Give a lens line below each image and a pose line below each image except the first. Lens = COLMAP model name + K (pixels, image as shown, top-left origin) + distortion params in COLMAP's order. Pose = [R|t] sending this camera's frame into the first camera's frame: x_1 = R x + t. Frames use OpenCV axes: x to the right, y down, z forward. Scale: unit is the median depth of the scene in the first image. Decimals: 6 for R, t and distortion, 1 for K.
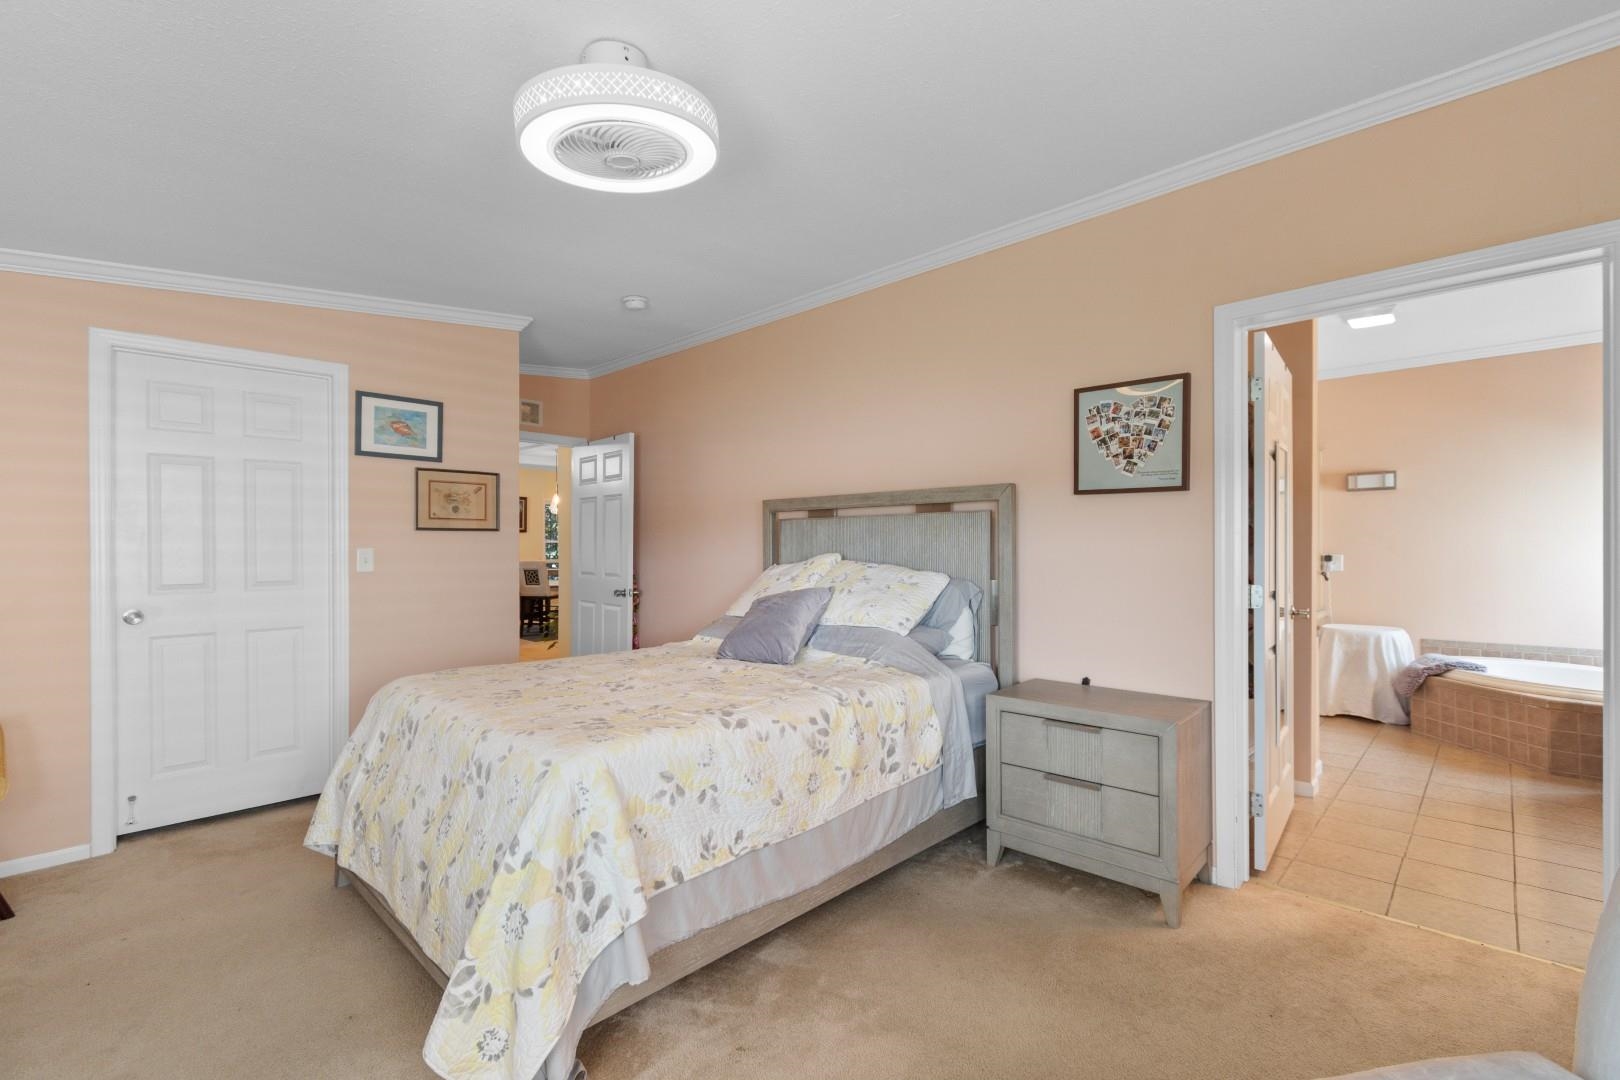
lens RADIAL K [[714.8, 0, 816.3], [0, 714.8, 546.4], [0, 0, 1]] dist [-0.001979, -0.000546]
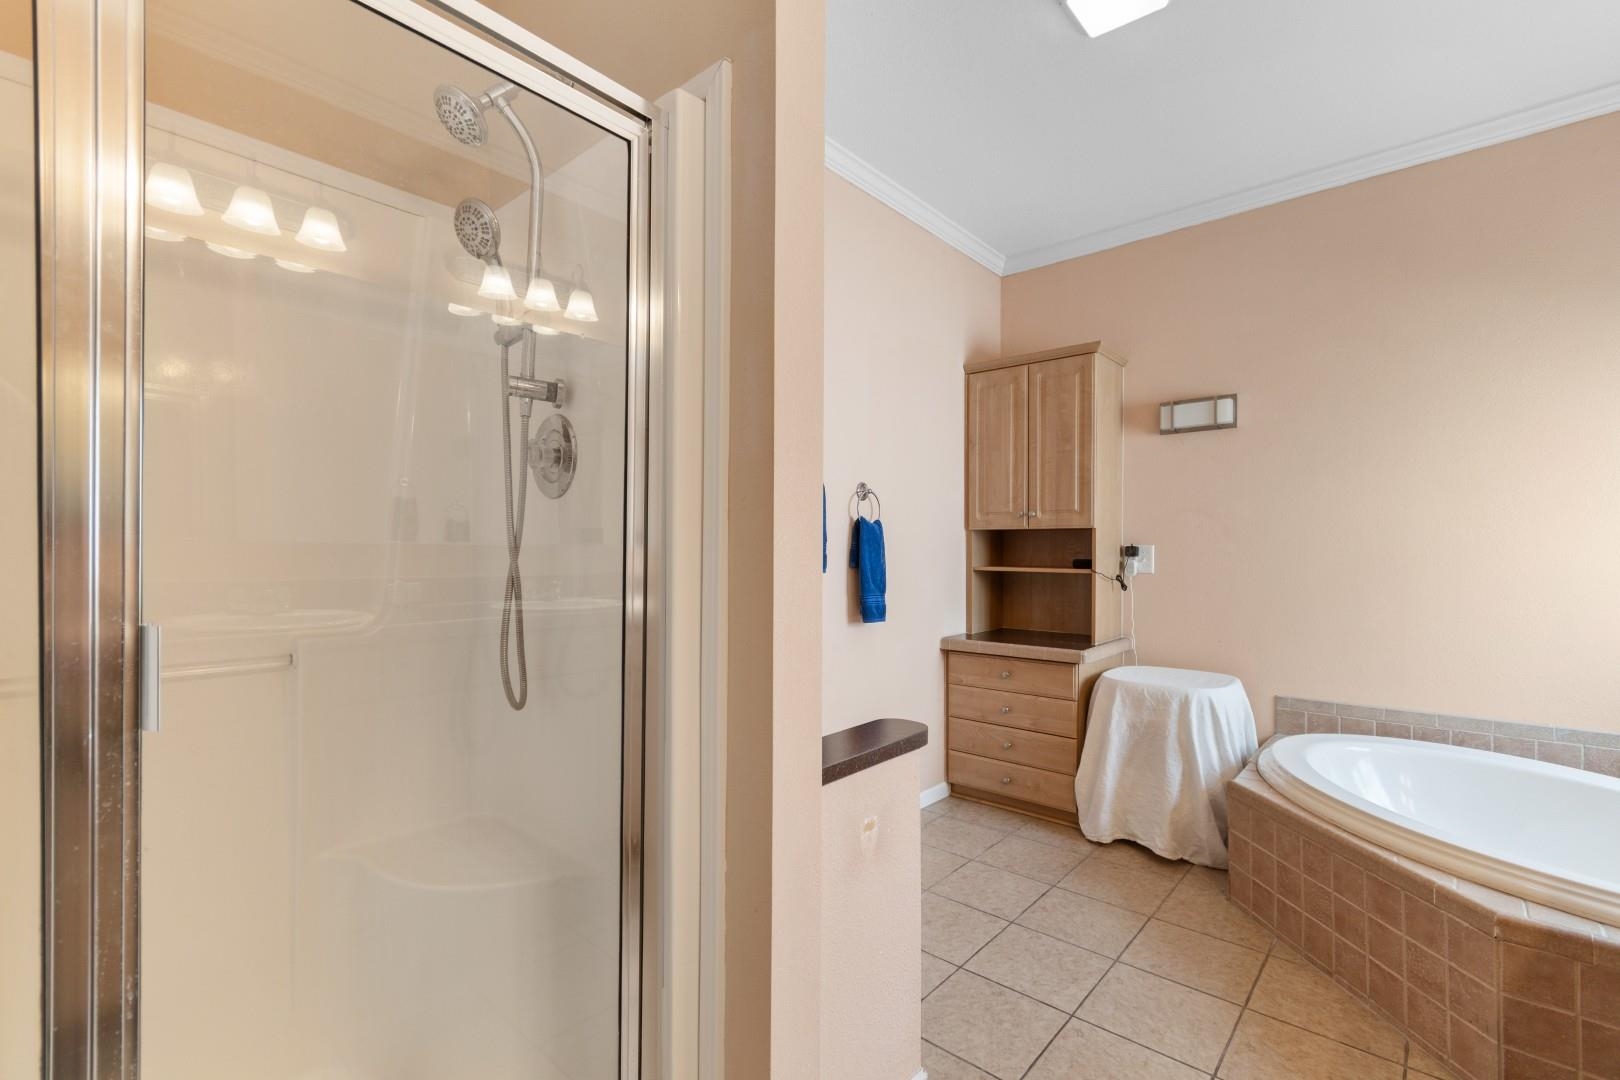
lens RADIAL K [[714.8, 0, 812.8], [0, 714.8, 552.3], [0, 0, 1]] dist [-0.001979, -0.000546]
pose [[0.999345, 0.002719, 0.036076, 0.481885], [-0.002965, 0.999973, 0.006776, 0.015641], [-0.036057, -0.006879, 0.999326, 0.472879]]
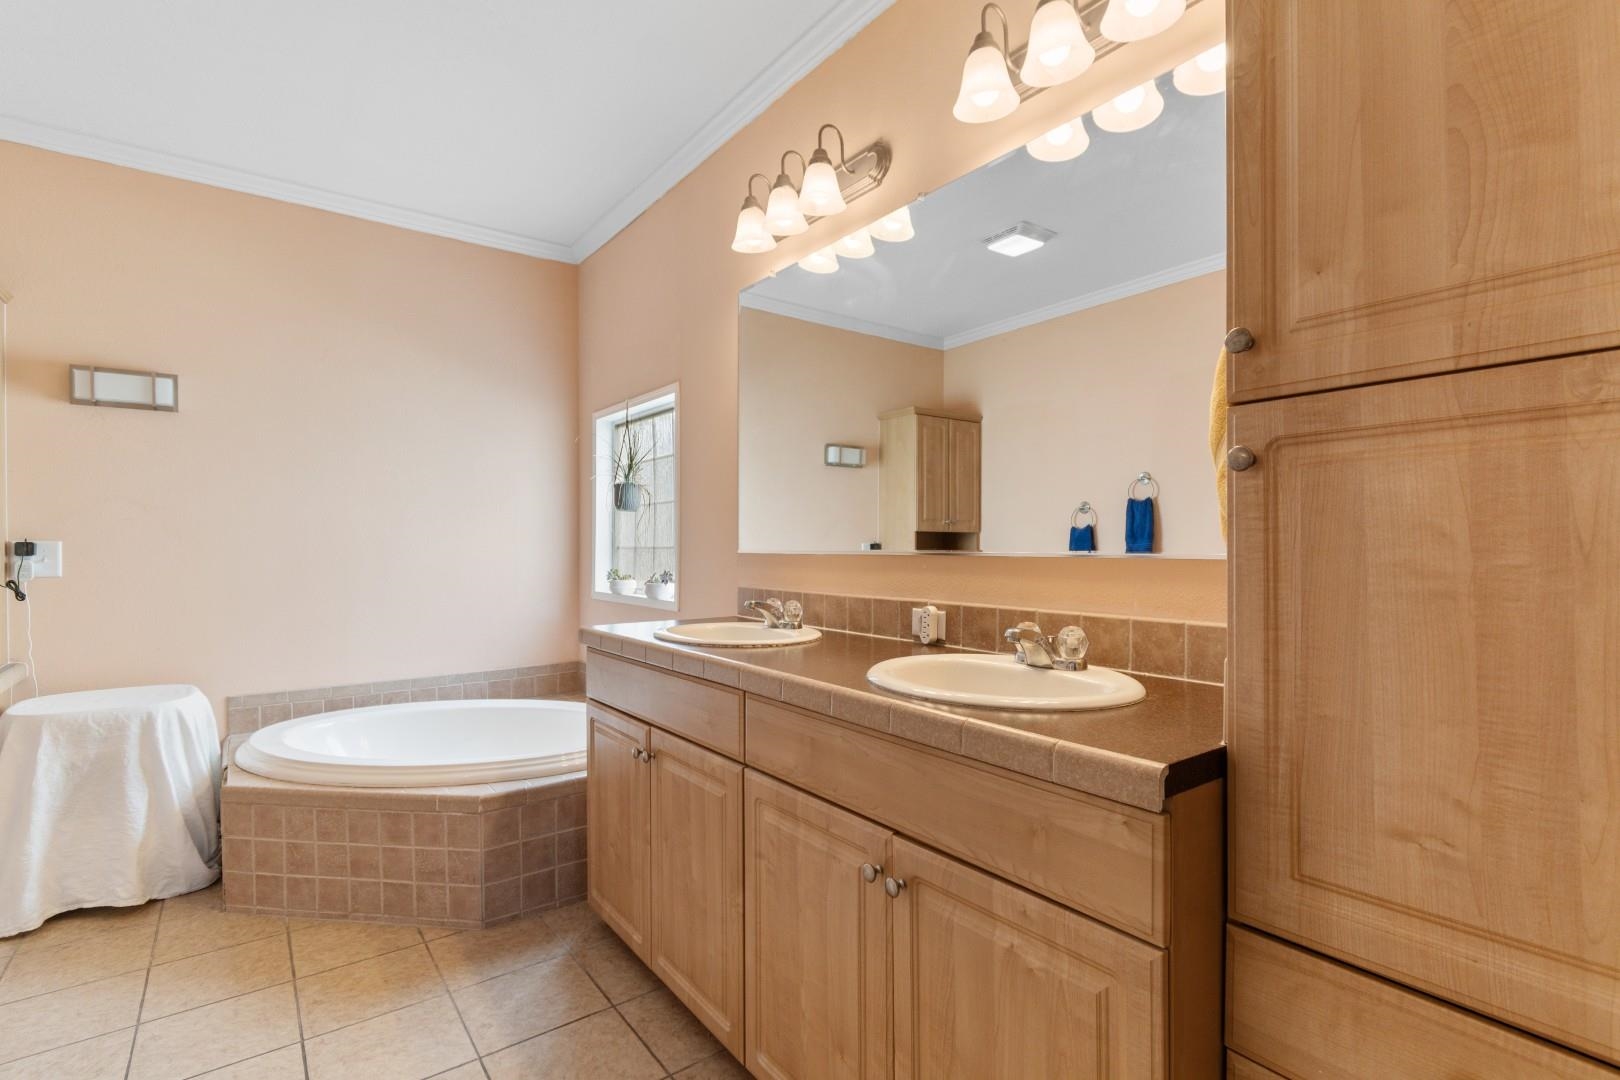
lens RADIAL K [[775.1, 0, 818.6], [0, 775.1, 546.3], [0, 0, 1]] dist [-0.002372, -0.002288]
pose [[0.160330, -0.004266, 0.987054, 0.356375], [0.000890, 0.999991, 0.004177, 0.014620], [-0.987063, 0.000209, 0.160332, 0.481336]]
